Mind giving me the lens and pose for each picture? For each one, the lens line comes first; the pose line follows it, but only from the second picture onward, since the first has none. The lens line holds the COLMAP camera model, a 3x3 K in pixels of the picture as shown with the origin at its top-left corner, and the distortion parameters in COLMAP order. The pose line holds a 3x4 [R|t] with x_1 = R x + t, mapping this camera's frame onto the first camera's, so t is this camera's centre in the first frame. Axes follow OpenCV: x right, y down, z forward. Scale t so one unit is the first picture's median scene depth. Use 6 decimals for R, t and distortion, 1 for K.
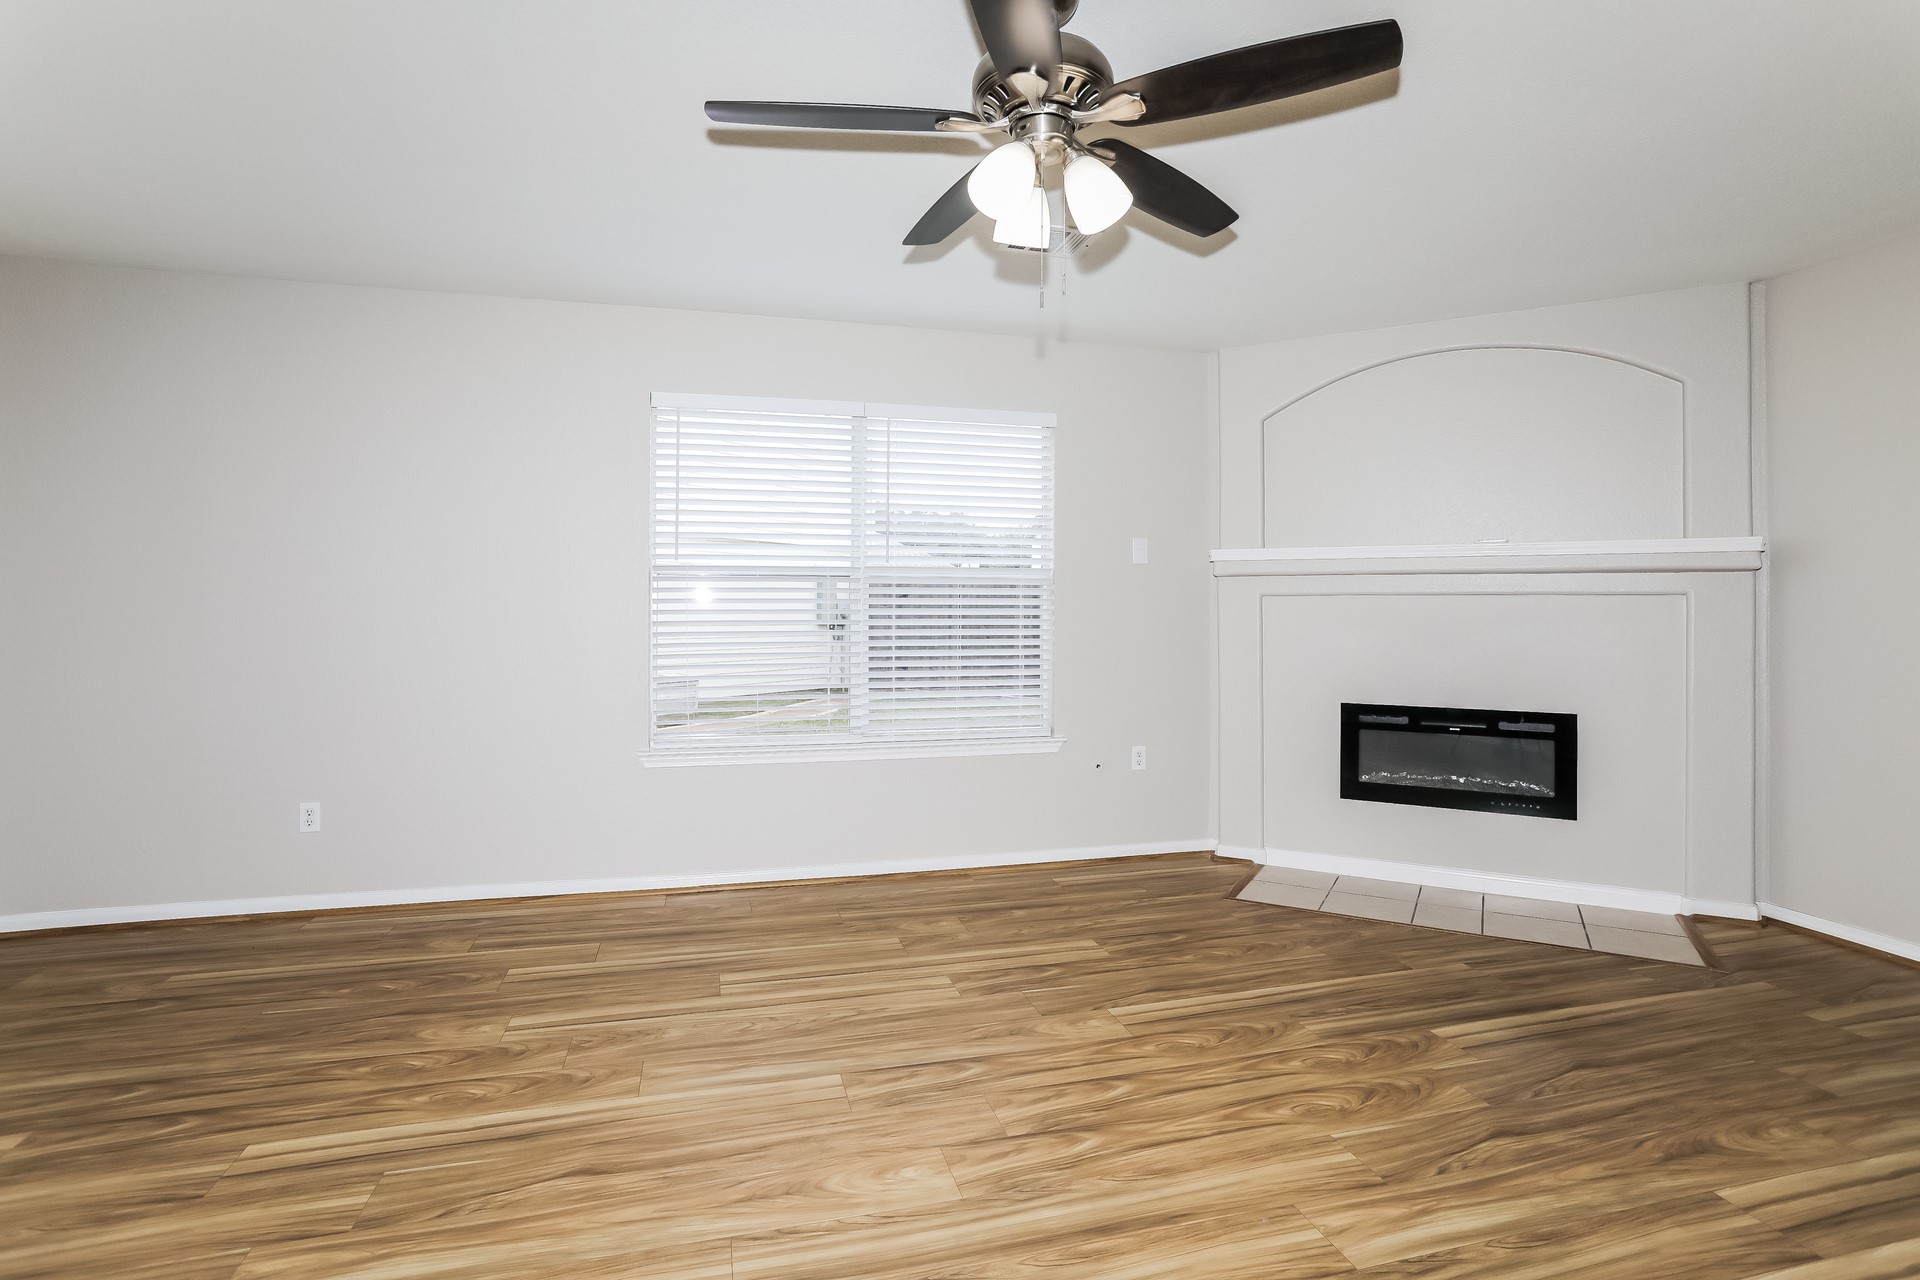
lens RADIAL K [[944.4, 0, 971.9], [0, 944.4, 577.1], [0, 0, 1]] dist [-0.025109, 0.001893]
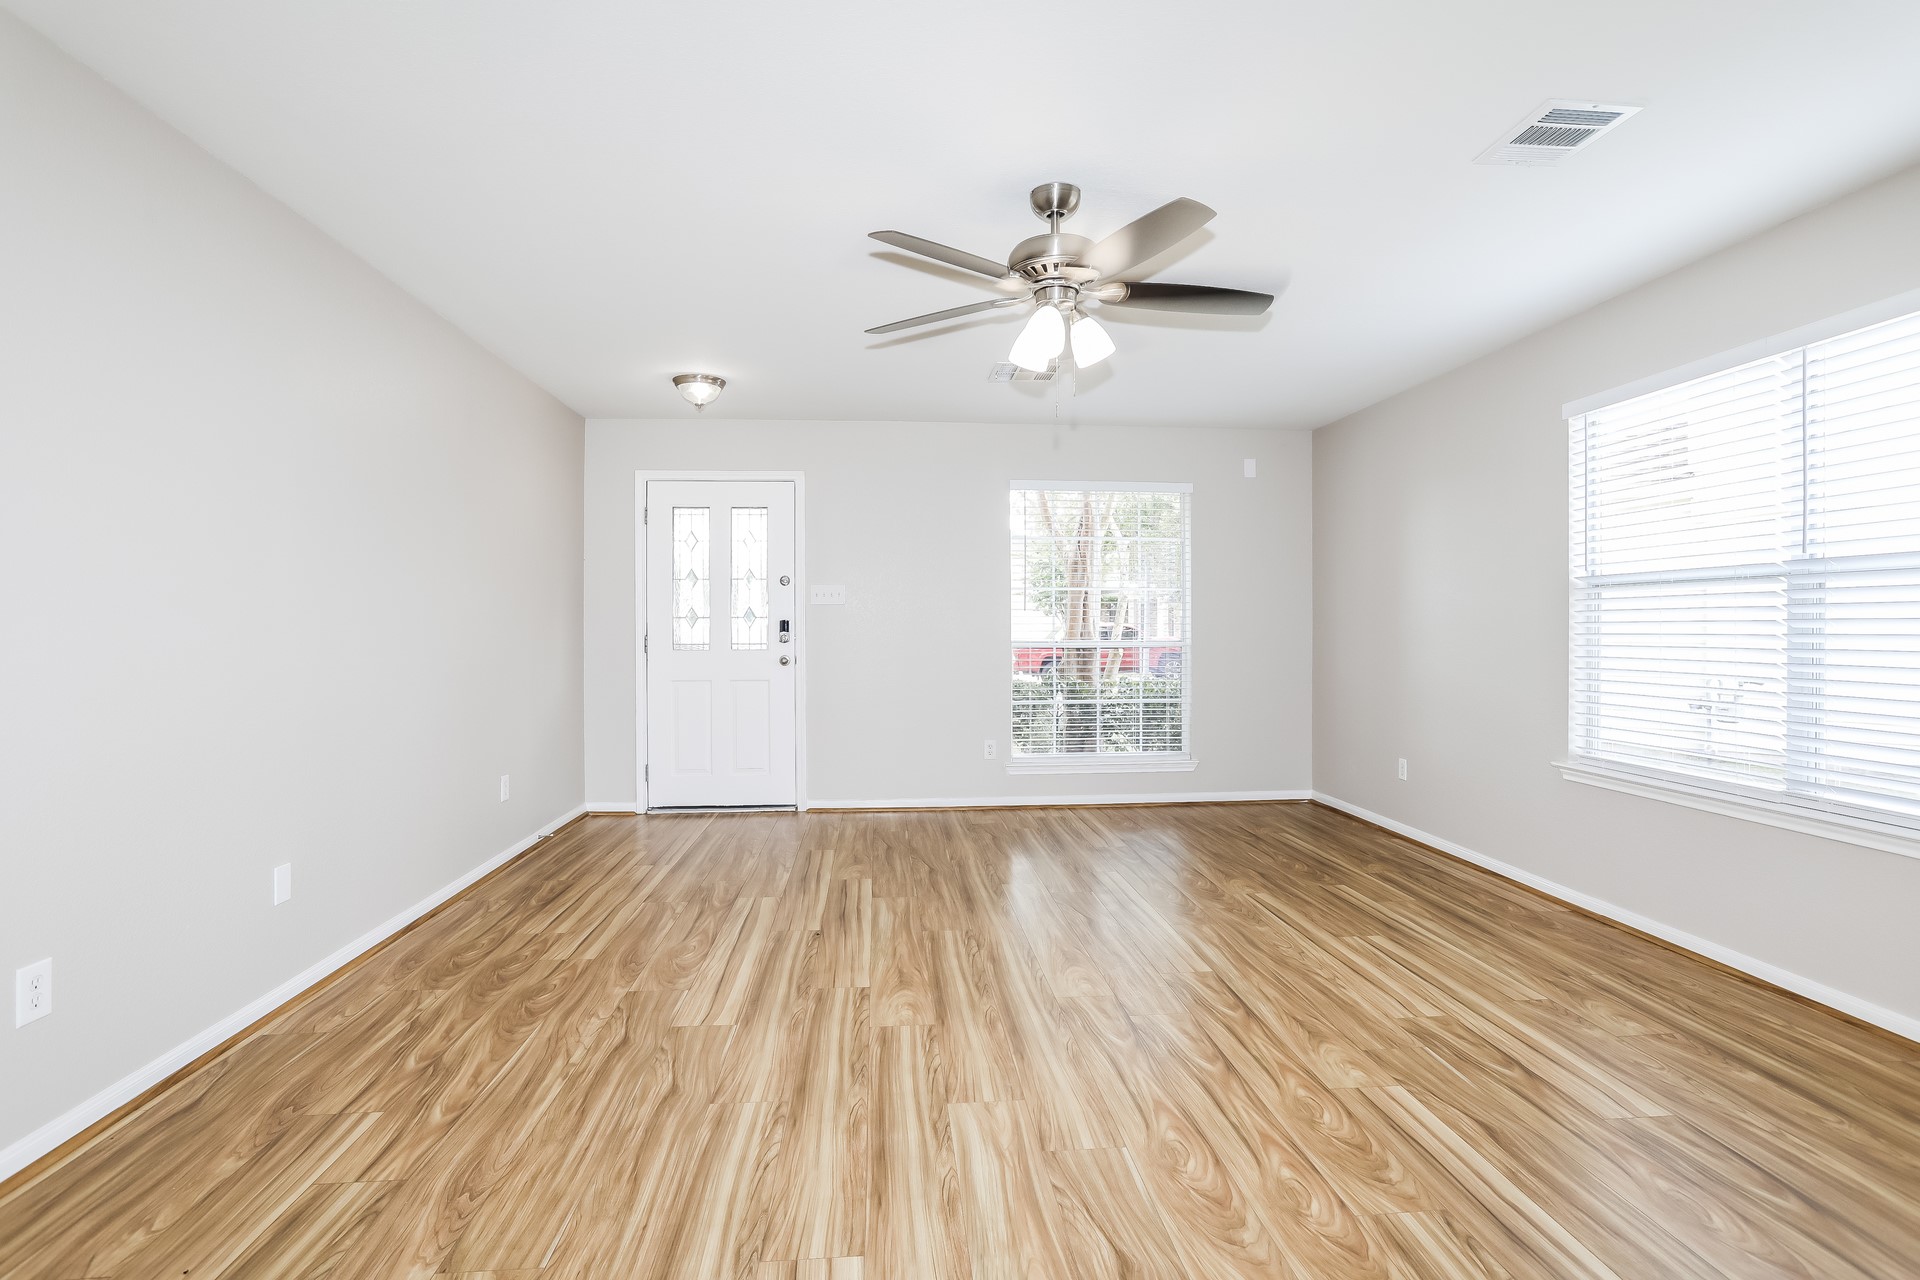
lens RADIAL K [[972.3, 0, 965.4], [0, 972.3, 628.9], [0, 0, 1]] dist [-0.047406, 0.025082]
pose [[-0.201332, 0.000227, -0.979523, 0.927006], [0.040434, 0.999150, -0.008079, 0.027915], [0.978688, -0.041233, -0.201170, 0.688398]]
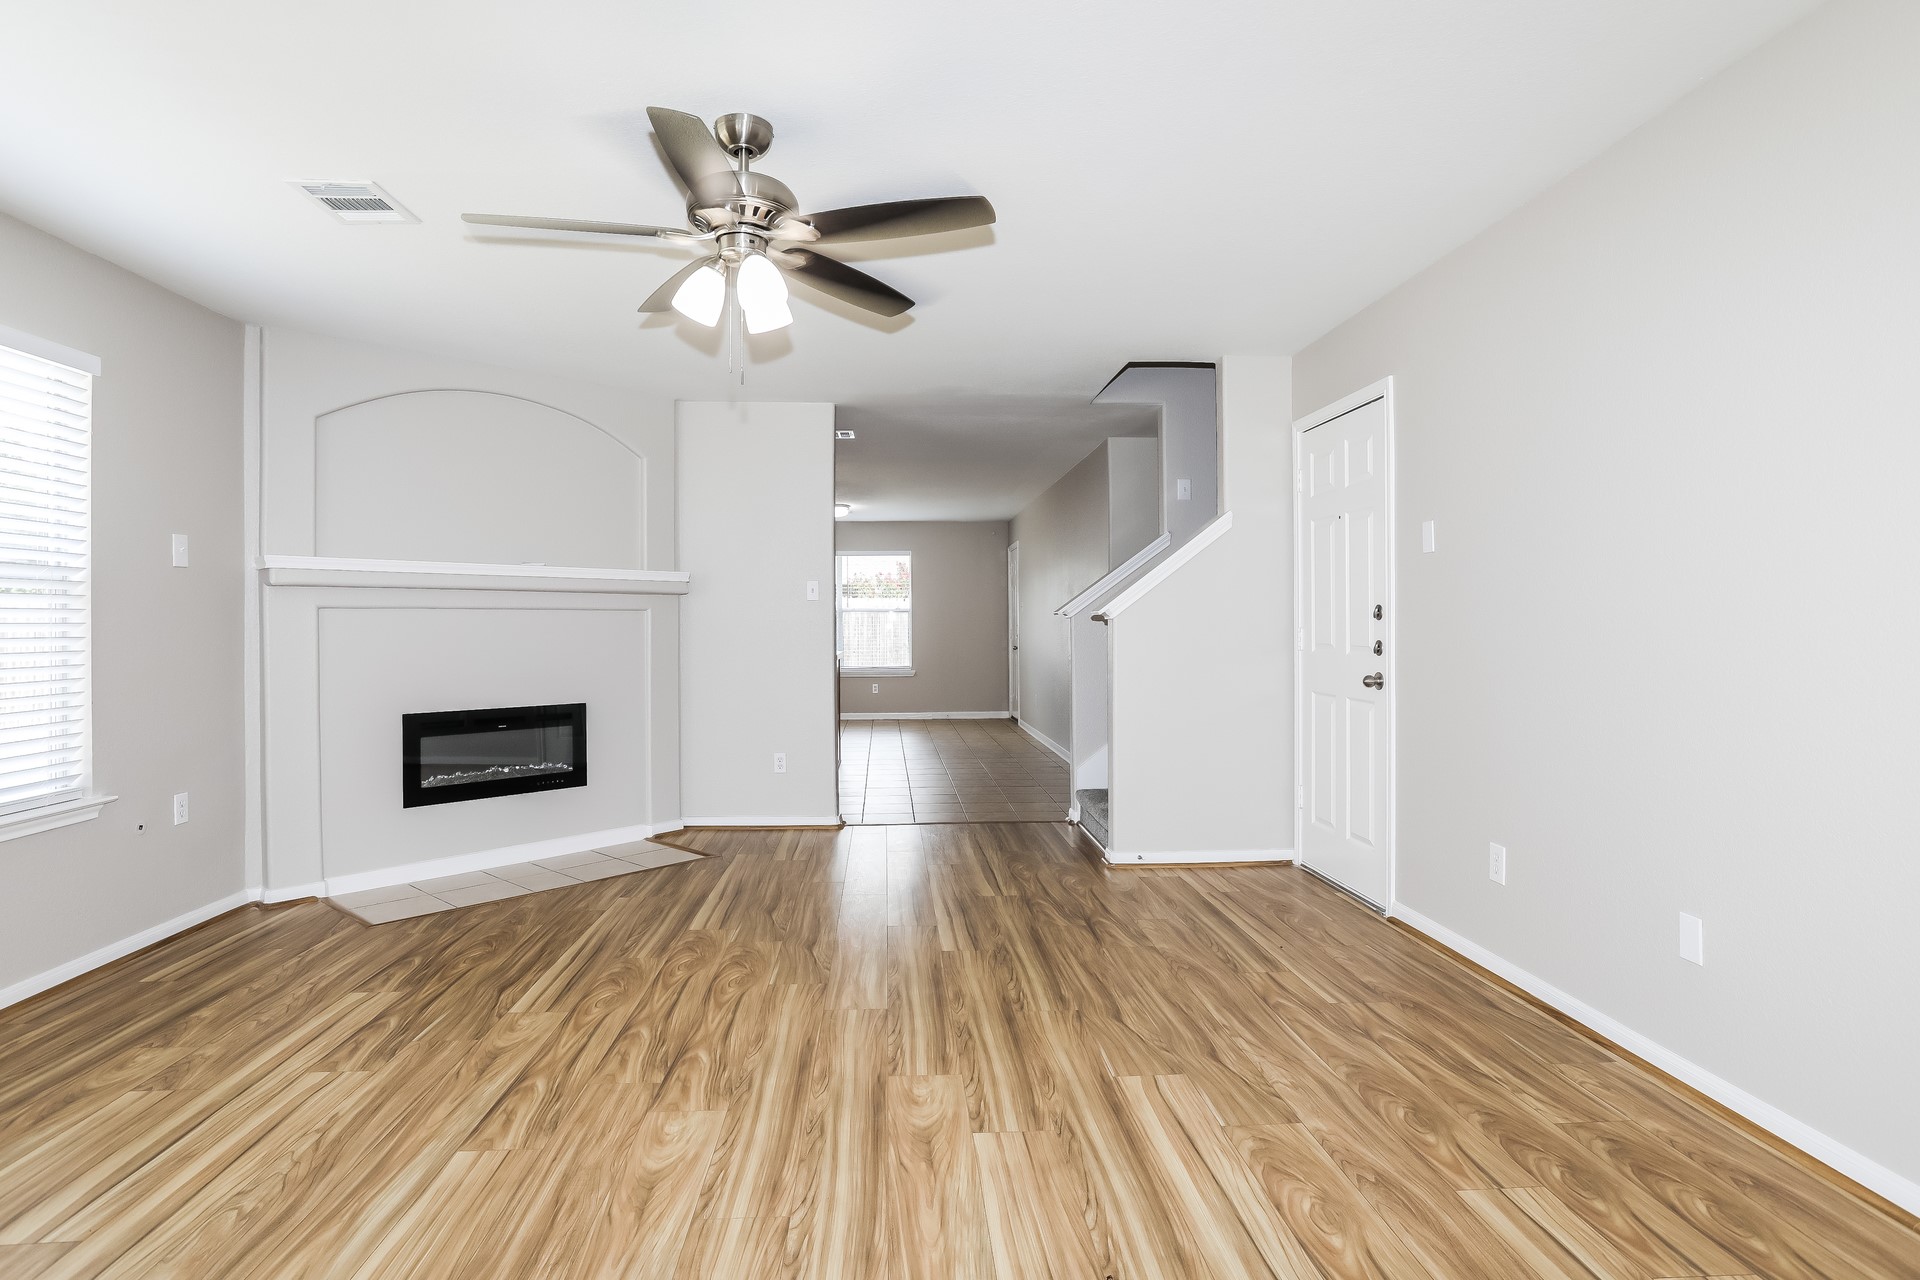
lens RADIAL K [[972.3, 0, 965.4], [0, 972.3, 628.9], [0, 0, 1]] dist [-0.047406, 0.025082]
pose [[0.211547, -0.009035, 0.977326, -0.661952], [-0.033892, 0.999288, 0.016574, 0.004616], [-0.976780, -0.036629, 0.211091, 0.260606]]
